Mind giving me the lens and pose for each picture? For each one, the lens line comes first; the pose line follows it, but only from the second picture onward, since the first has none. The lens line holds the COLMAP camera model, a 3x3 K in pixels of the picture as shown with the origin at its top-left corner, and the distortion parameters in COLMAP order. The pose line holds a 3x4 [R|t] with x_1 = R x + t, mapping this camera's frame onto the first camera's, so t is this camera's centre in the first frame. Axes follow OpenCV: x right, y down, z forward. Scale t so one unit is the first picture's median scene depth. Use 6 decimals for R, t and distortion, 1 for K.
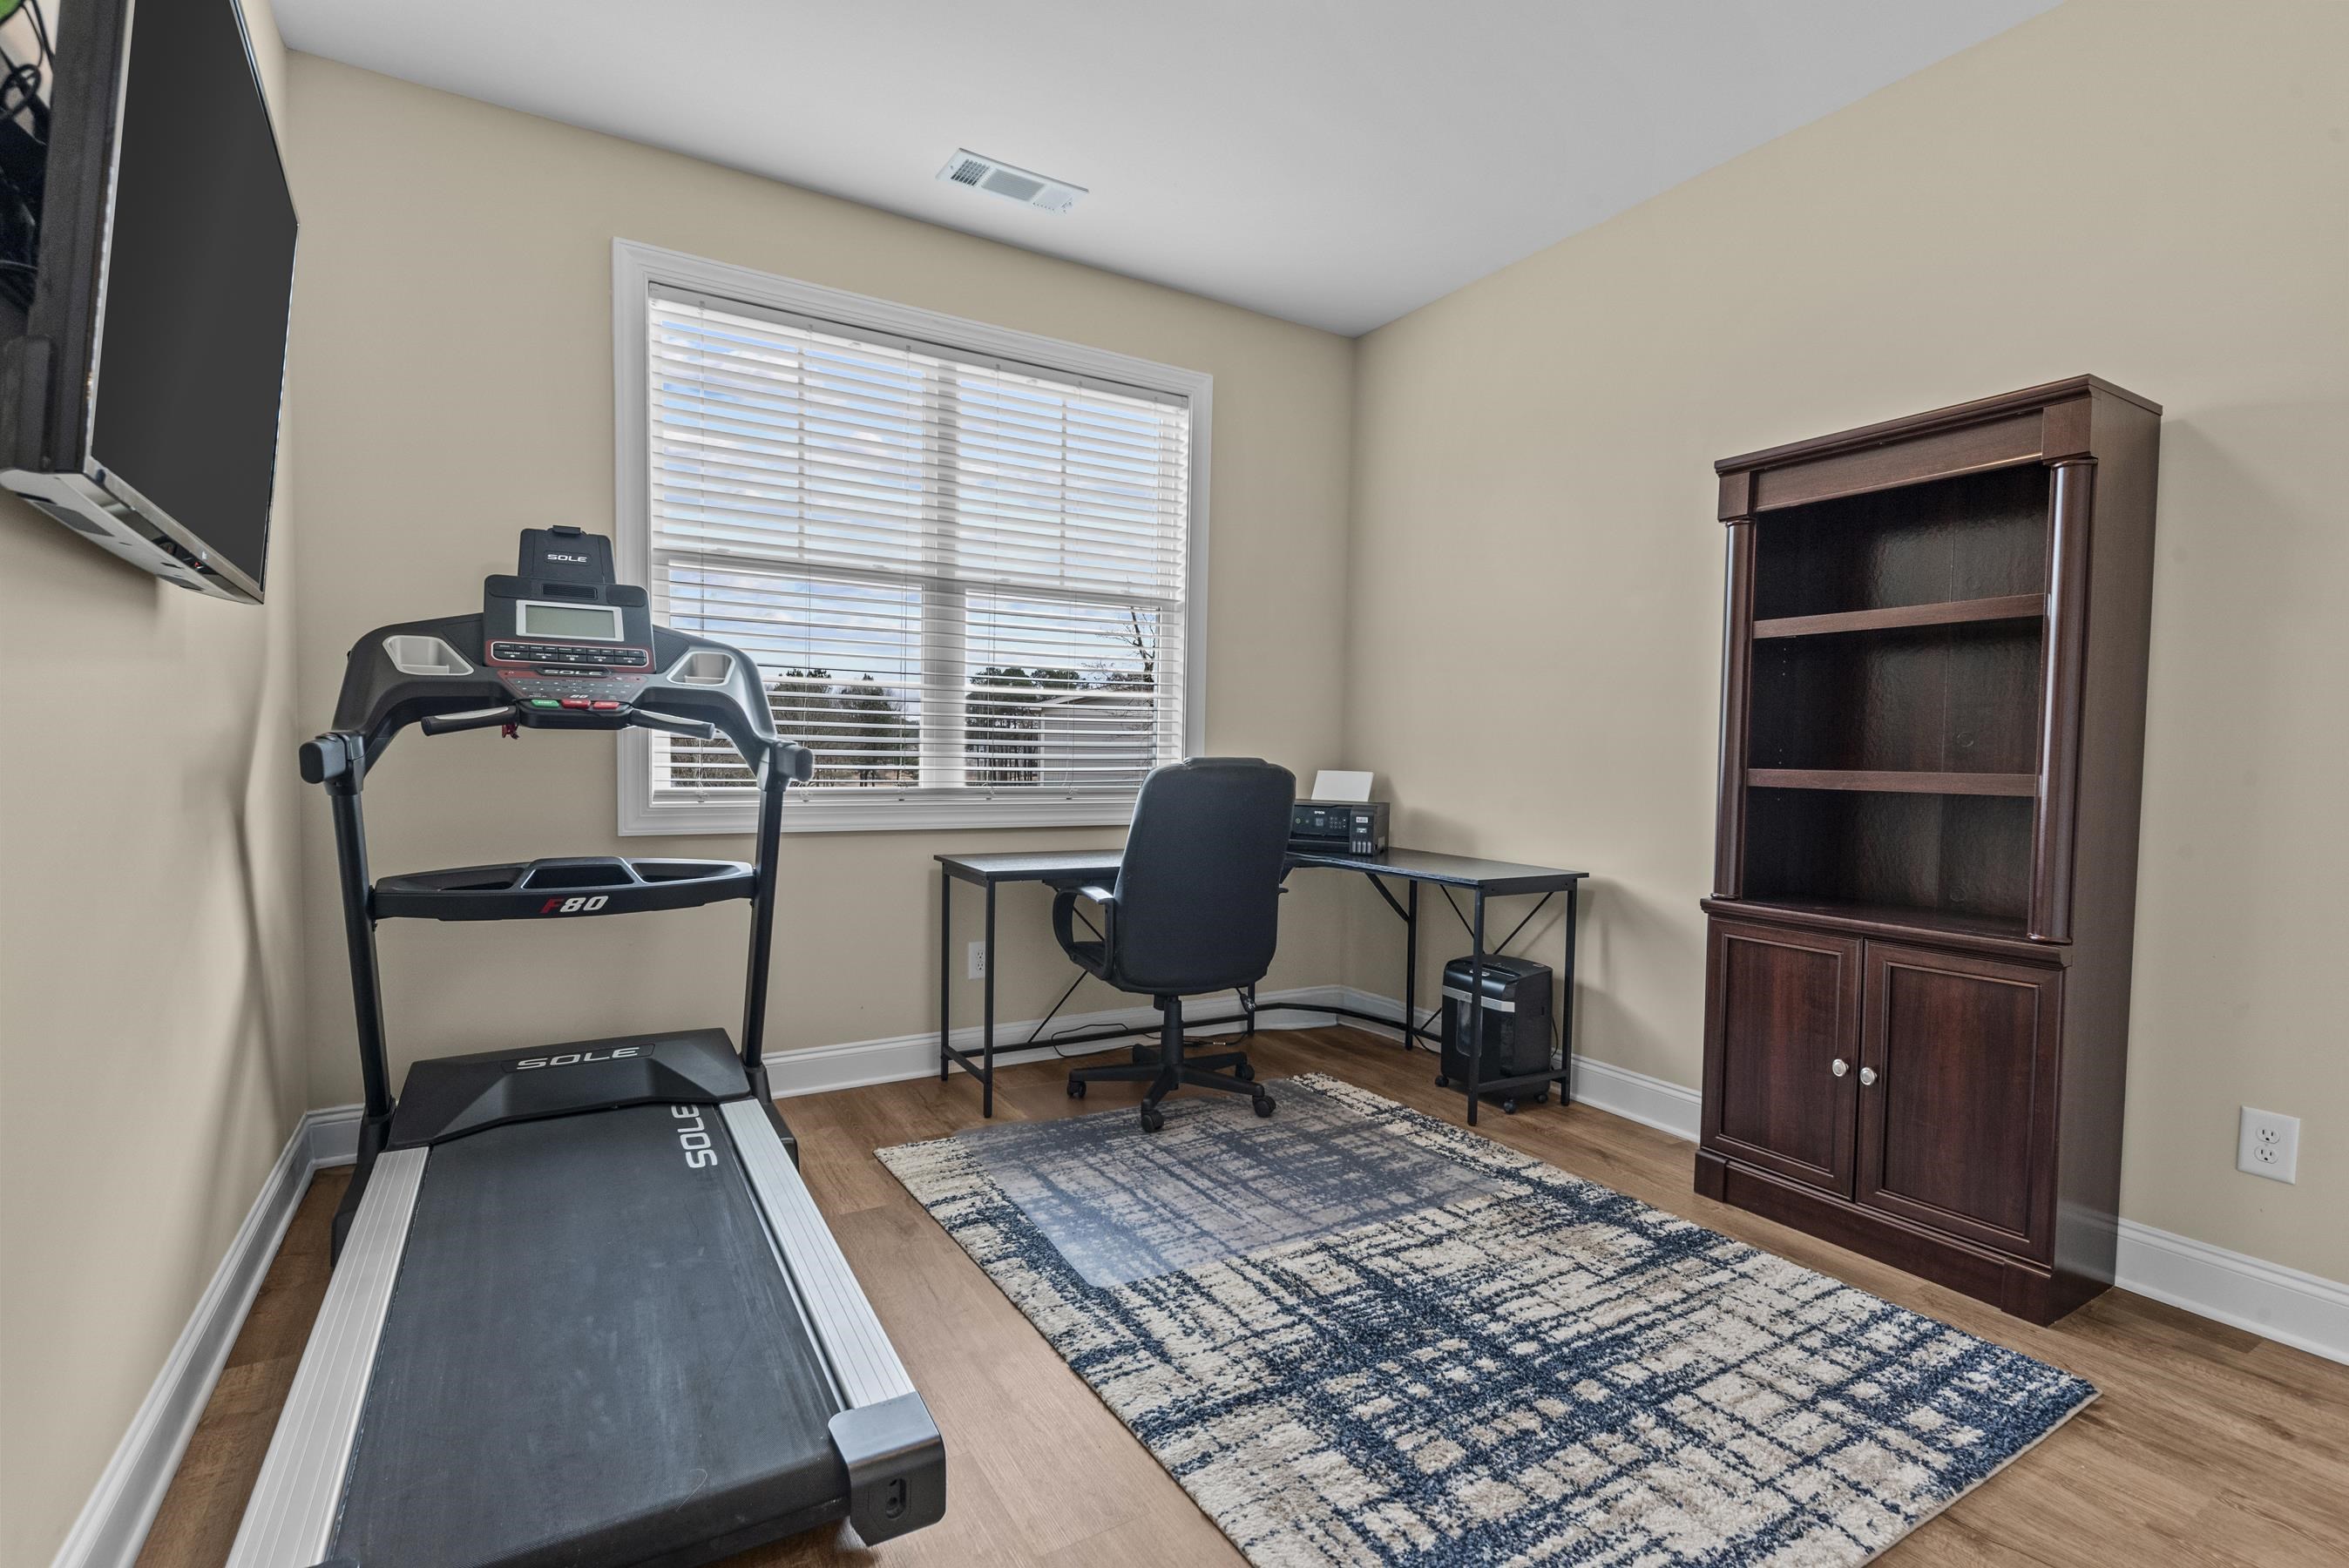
lens RADIAL K [[1089.7, 0, 1213.9], [0, 1089.7, 794.2], [0, 0, 1]] dist [-0.006821, 0.000652]
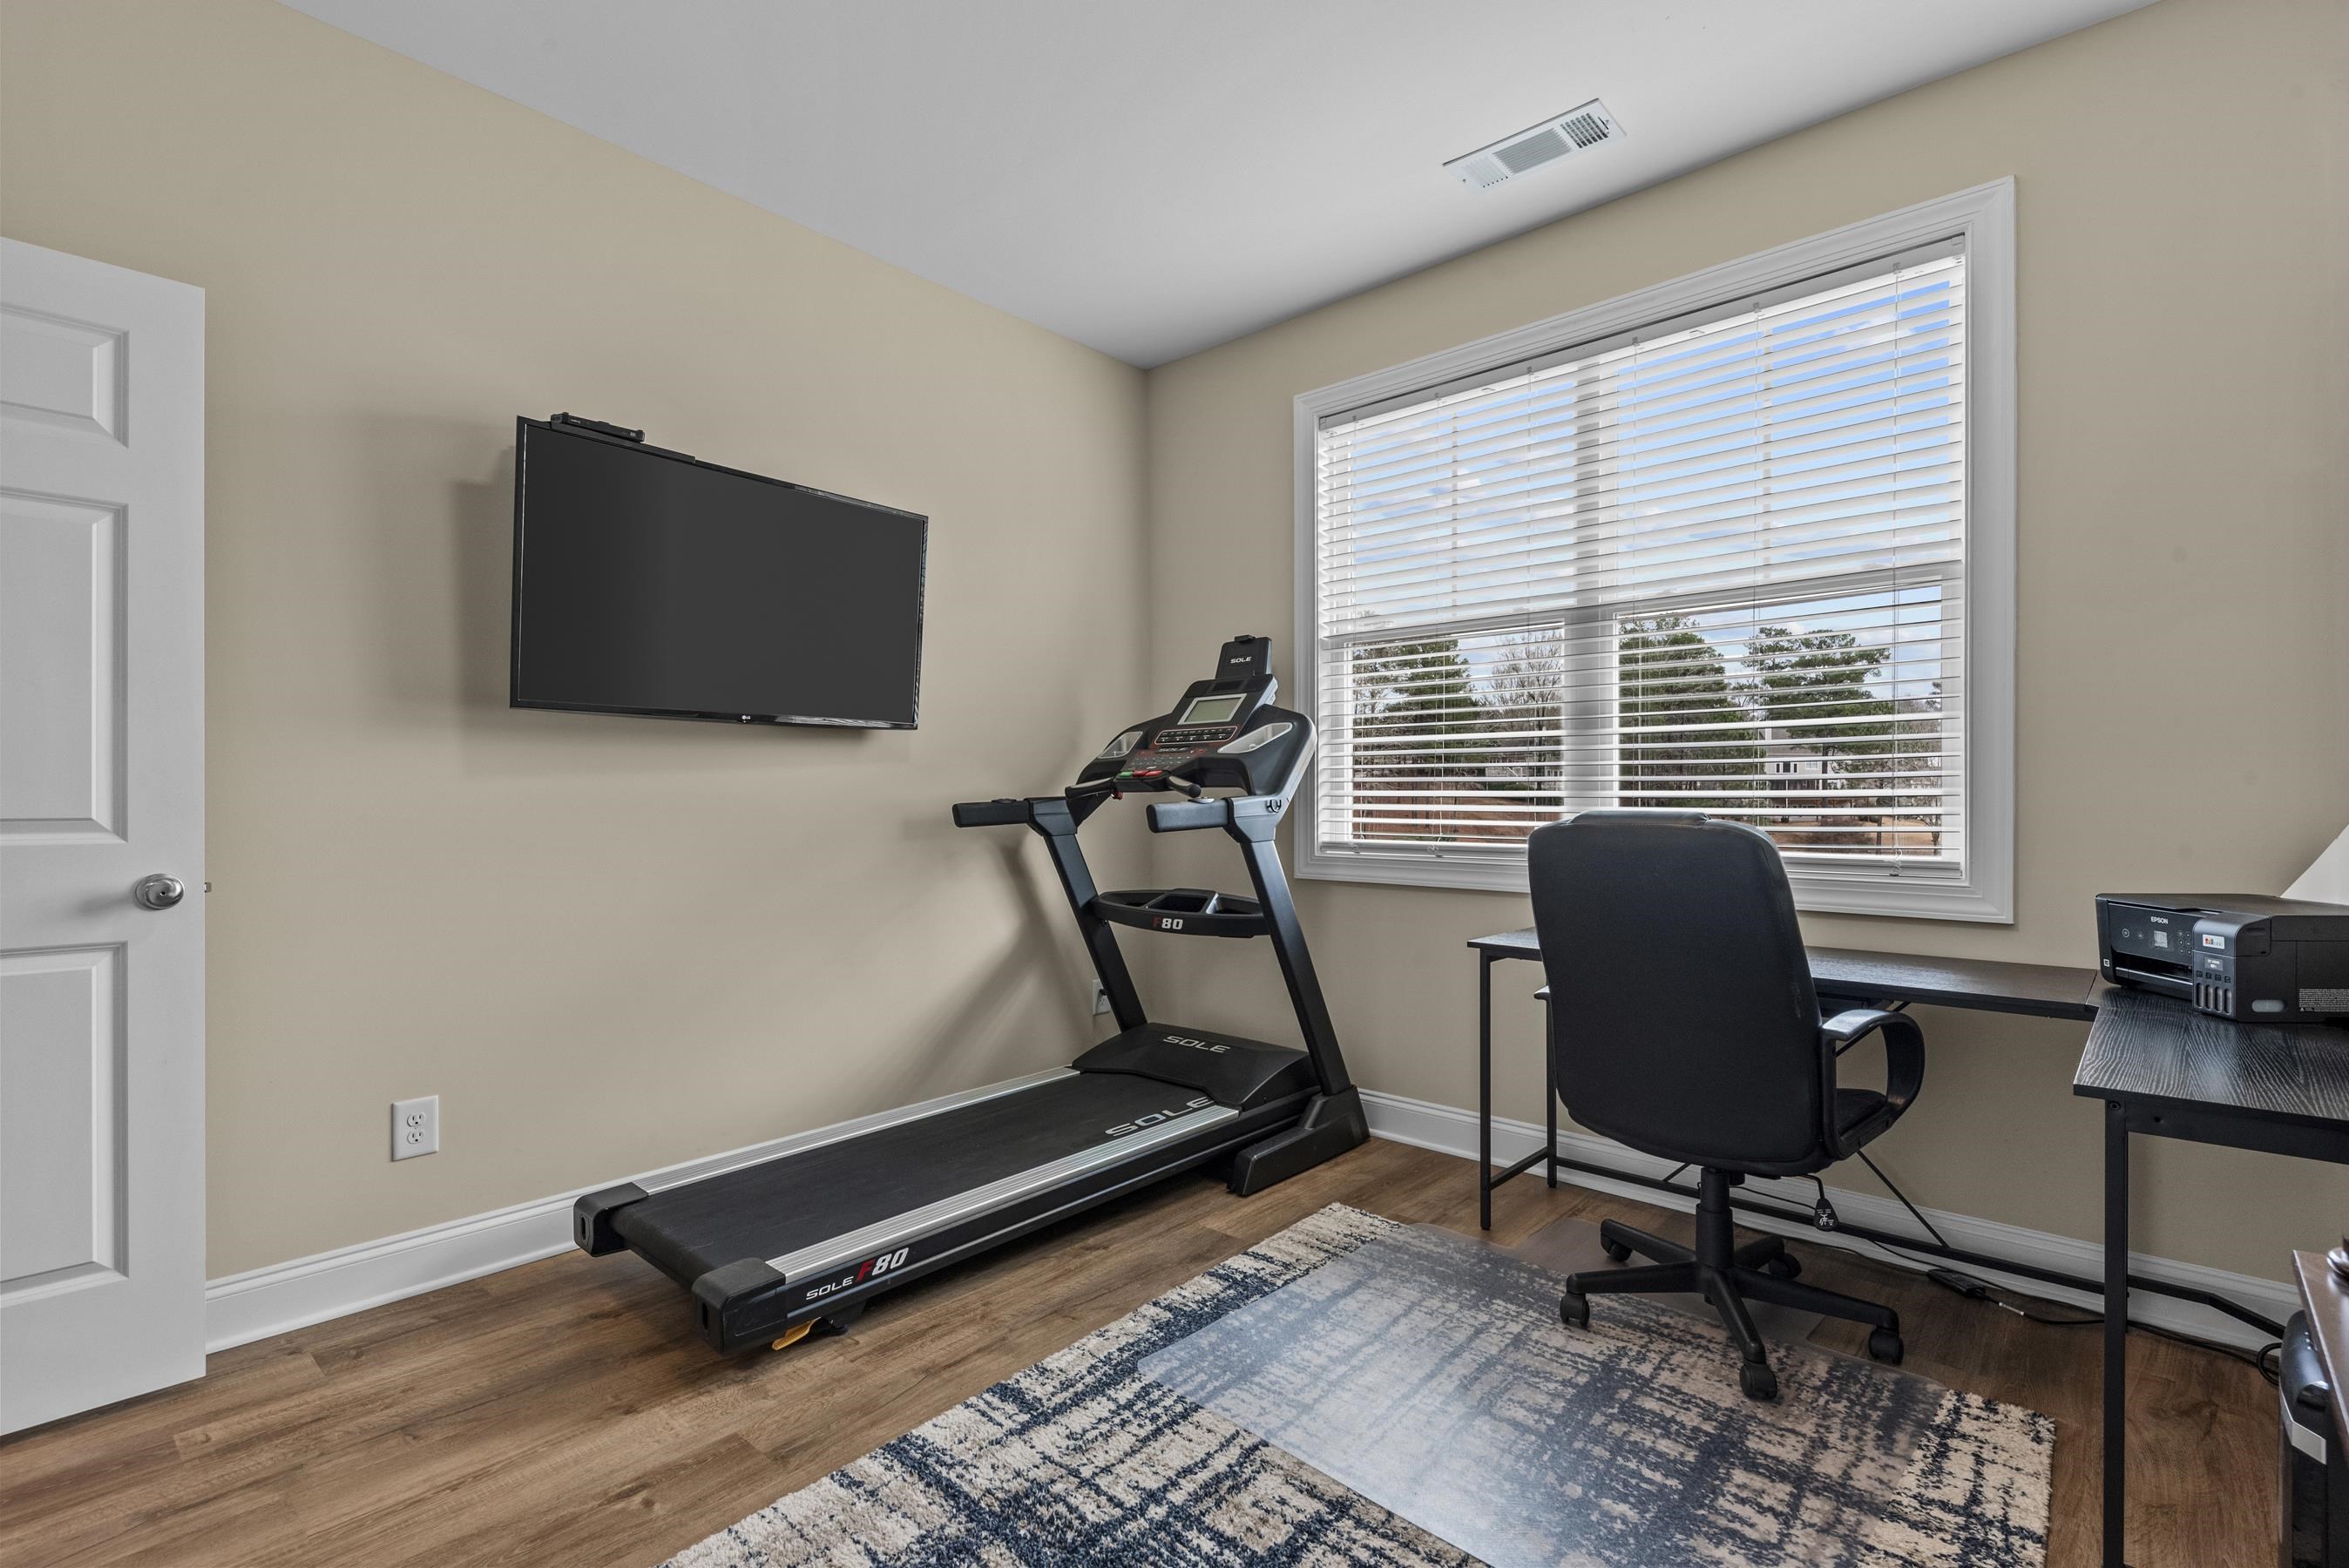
lens RADIAL K [[1089.7, 0, 1165.6], [0, 1089.7, 794.1], [0, 0, 1]] dist [-0.006821, 0.000652]
pose [[0.260295, -0.025526, -0.965192, 0.661406], [-0.035528, 0.998720, -0.035993, -0.007757], [0.964875, 0.043660, 0.259055, 0.608976]]
